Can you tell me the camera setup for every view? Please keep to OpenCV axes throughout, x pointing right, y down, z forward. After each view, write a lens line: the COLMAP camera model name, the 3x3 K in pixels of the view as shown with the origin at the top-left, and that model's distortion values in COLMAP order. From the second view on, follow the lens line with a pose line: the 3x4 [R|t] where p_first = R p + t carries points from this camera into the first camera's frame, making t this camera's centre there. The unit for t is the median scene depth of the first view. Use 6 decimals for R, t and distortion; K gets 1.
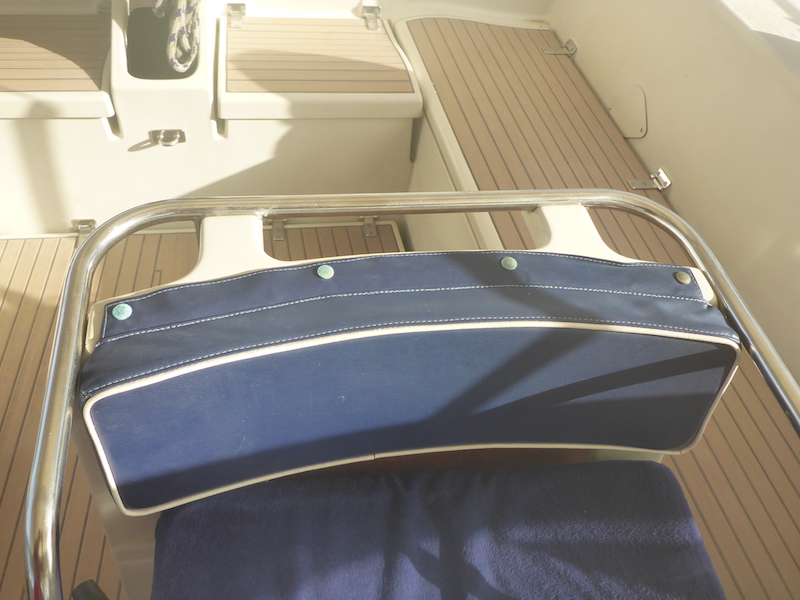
lens RADIAL K [[681.1, 0, 400.0], [0, 681.1, 300.0], [0, 0, 1]] dist [-0.012821, -0.019208]
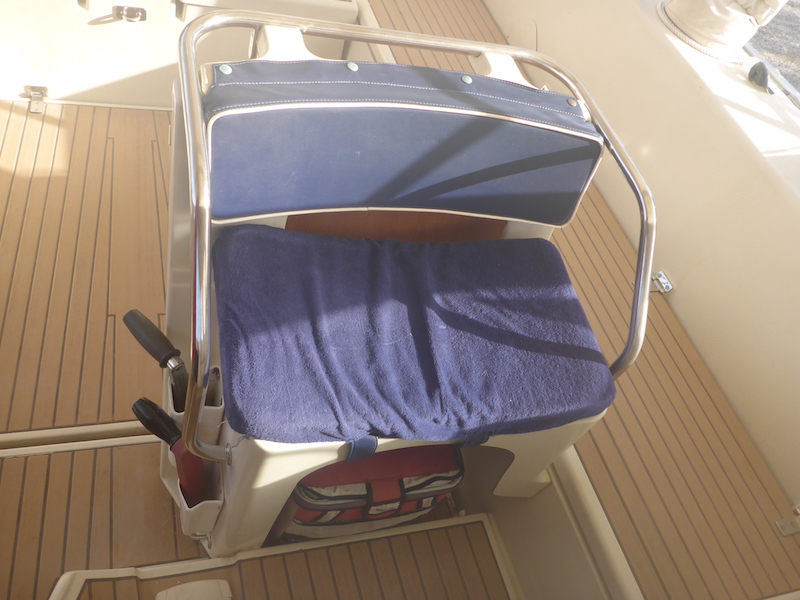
lens RADIAL K [[681.1, 0, 400.0], [0, 681.1, 300.0], [0, 0, 1]] dist [-0.012821, -0.019208]
pose [[0.979740, 0.042153, 0.195785, -0.235965], [-0.052576, 0.997446, 0.048345, 0.334032], [-0.193247, -0.057659, 0.979454, -0.438760]]
